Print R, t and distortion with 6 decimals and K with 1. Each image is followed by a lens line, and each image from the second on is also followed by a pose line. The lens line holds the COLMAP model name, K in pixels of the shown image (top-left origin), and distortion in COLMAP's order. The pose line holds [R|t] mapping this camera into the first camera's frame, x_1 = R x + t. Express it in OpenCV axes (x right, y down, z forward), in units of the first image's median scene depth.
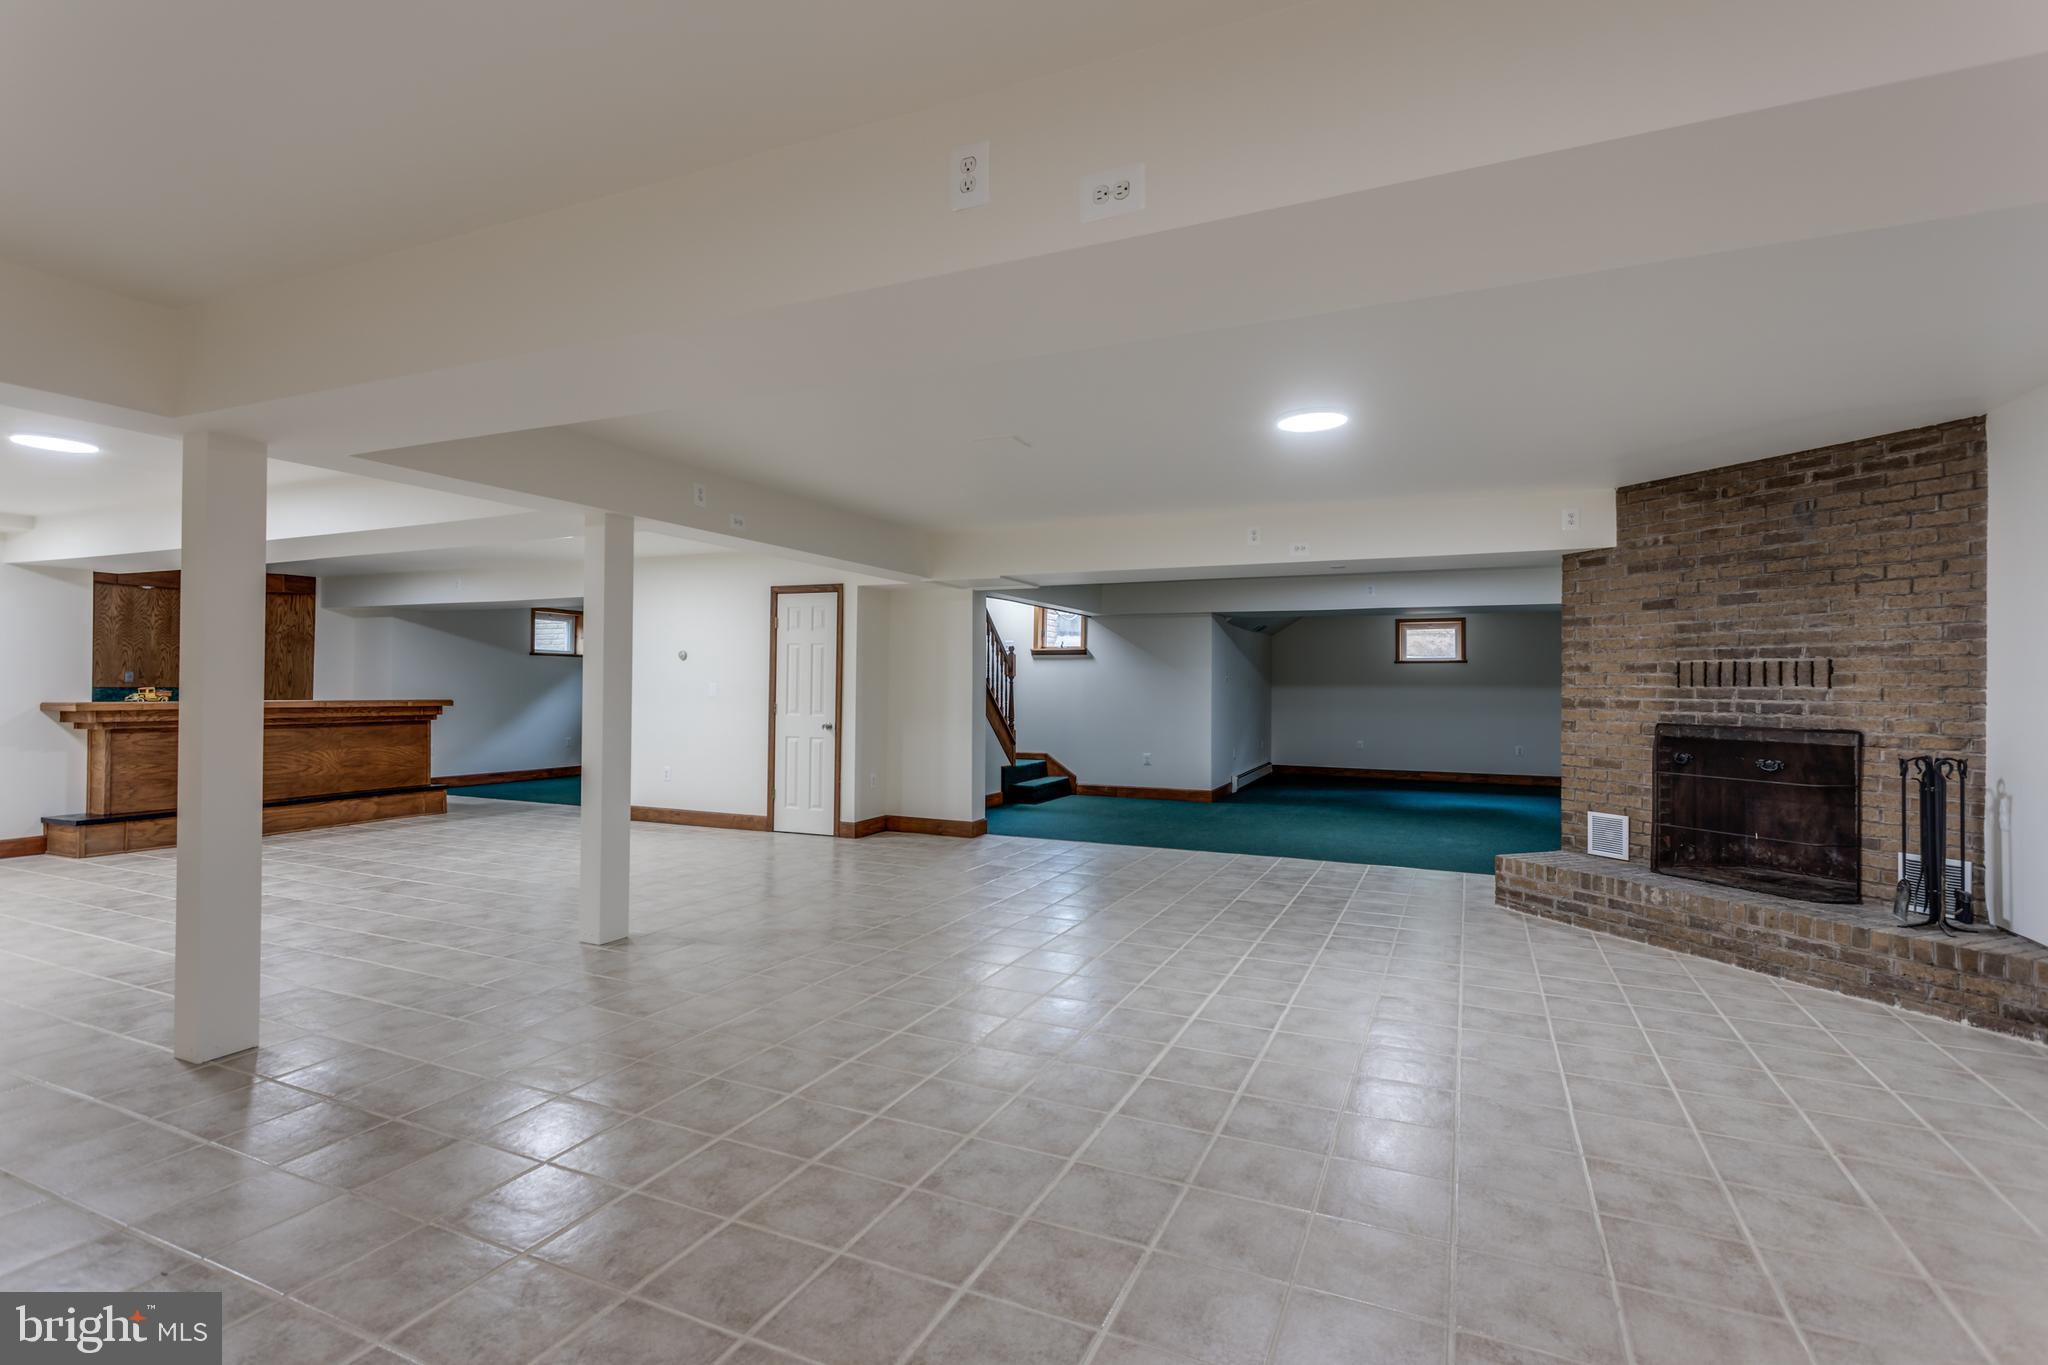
lens RADIAL K [[962.7, 0, 1024.1], [0, 962.7, 677.7], [0, 0, 1]] dist [0.004732, 0.000945]
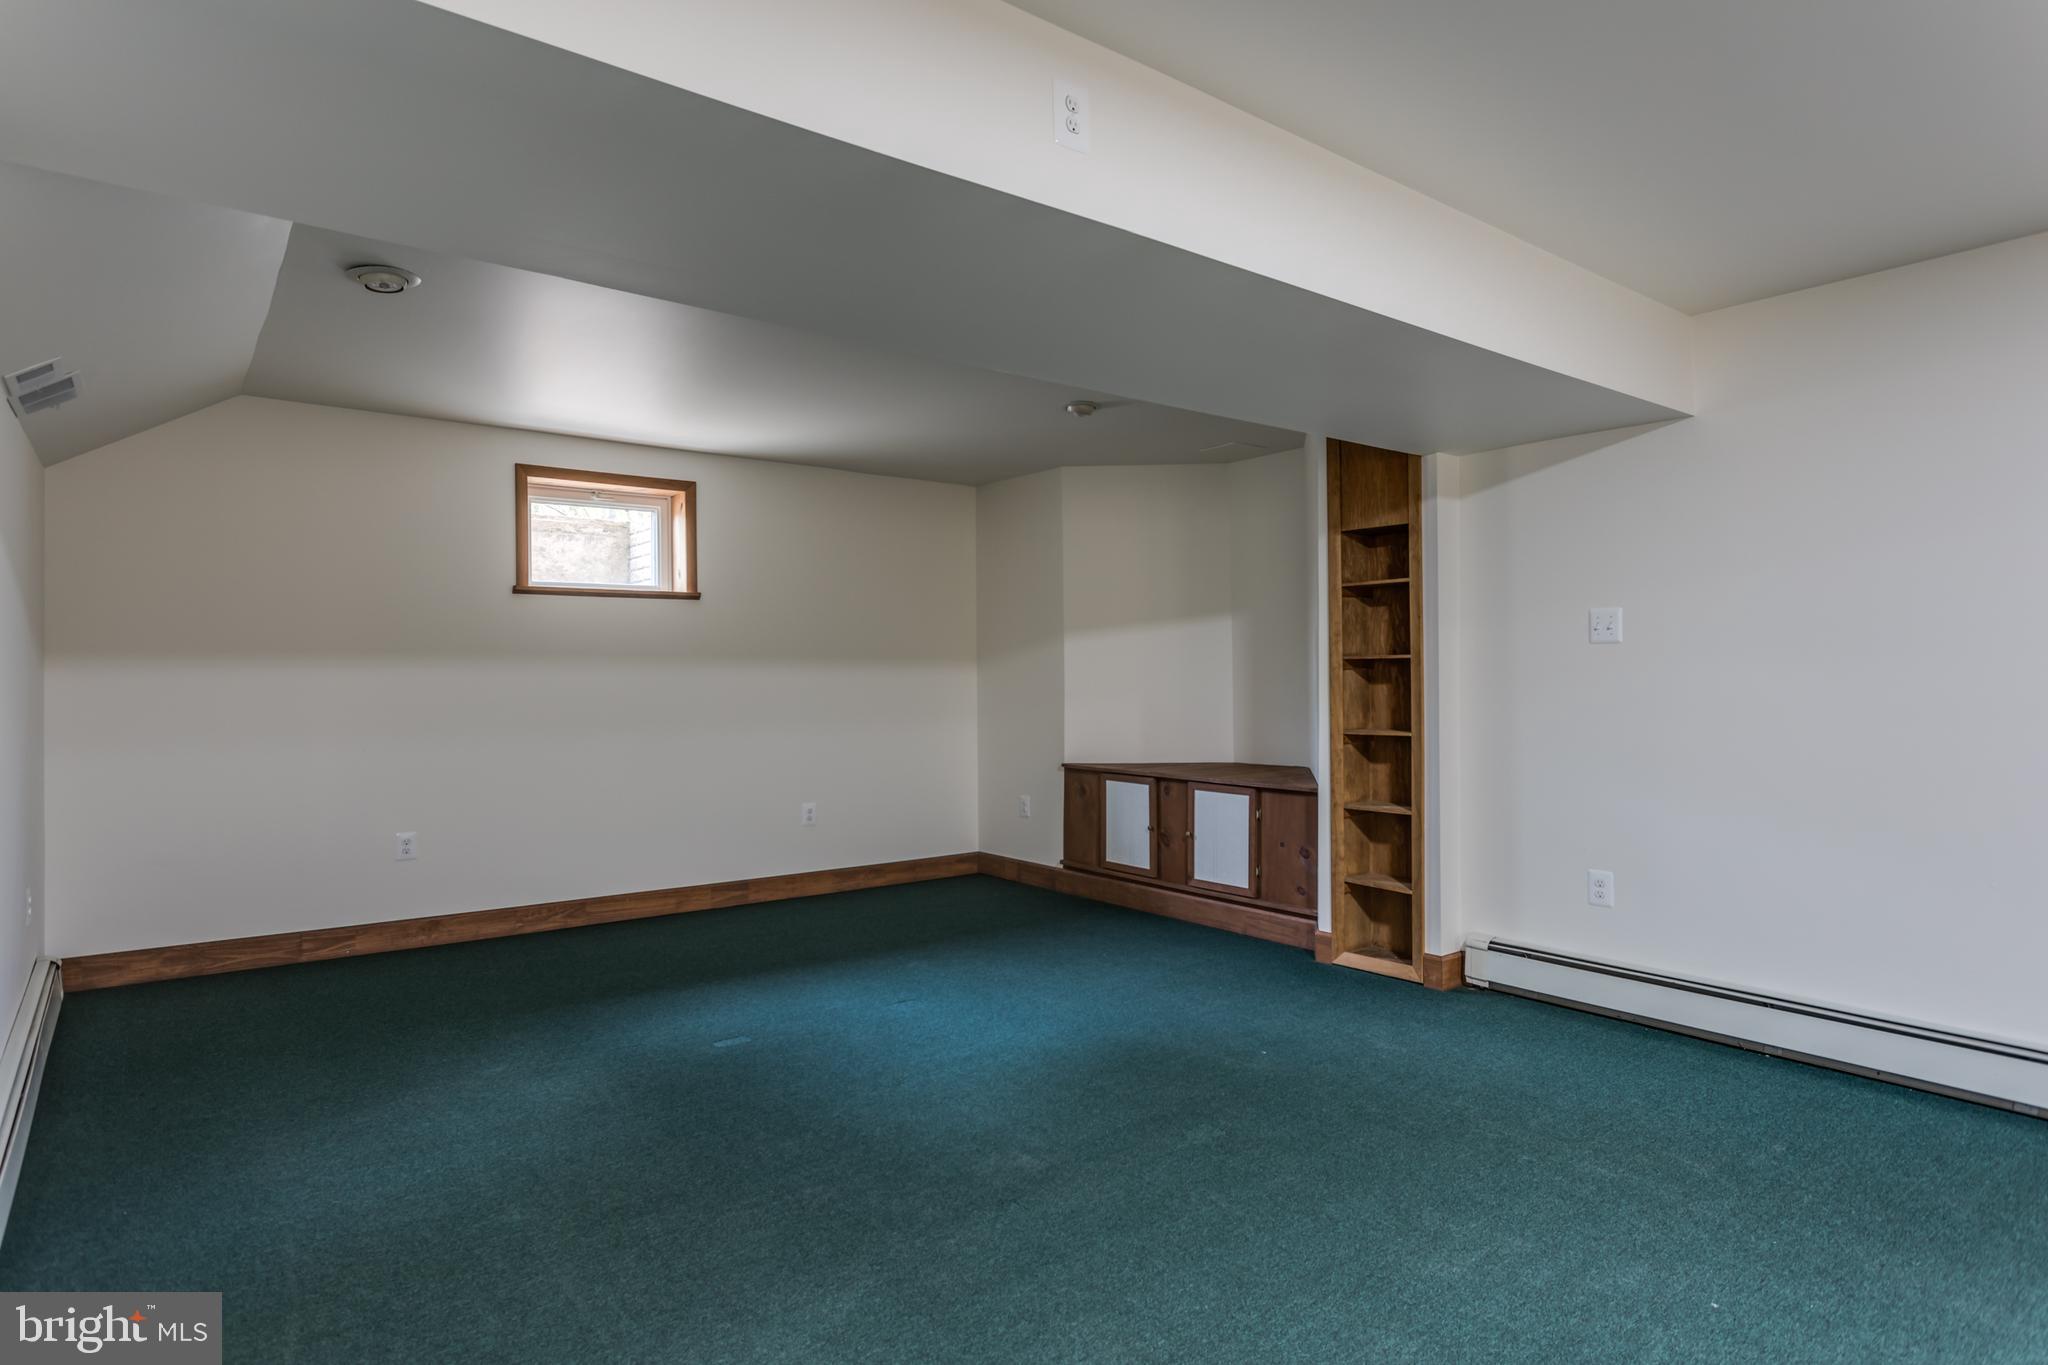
lens RADIAL K [[1125.5, 0, 1018.8], [0, 1125.5, 673.2], [0, 0, 1]] dist [-0.010129, 0.004333]
pose [[0.472106, -0.004364, 0.881531, 0.285387], [-0.005253, 0.999956, 0.007763, 0.022849], [-0.881526, -0.008296, 0.472063, 1.563870]]
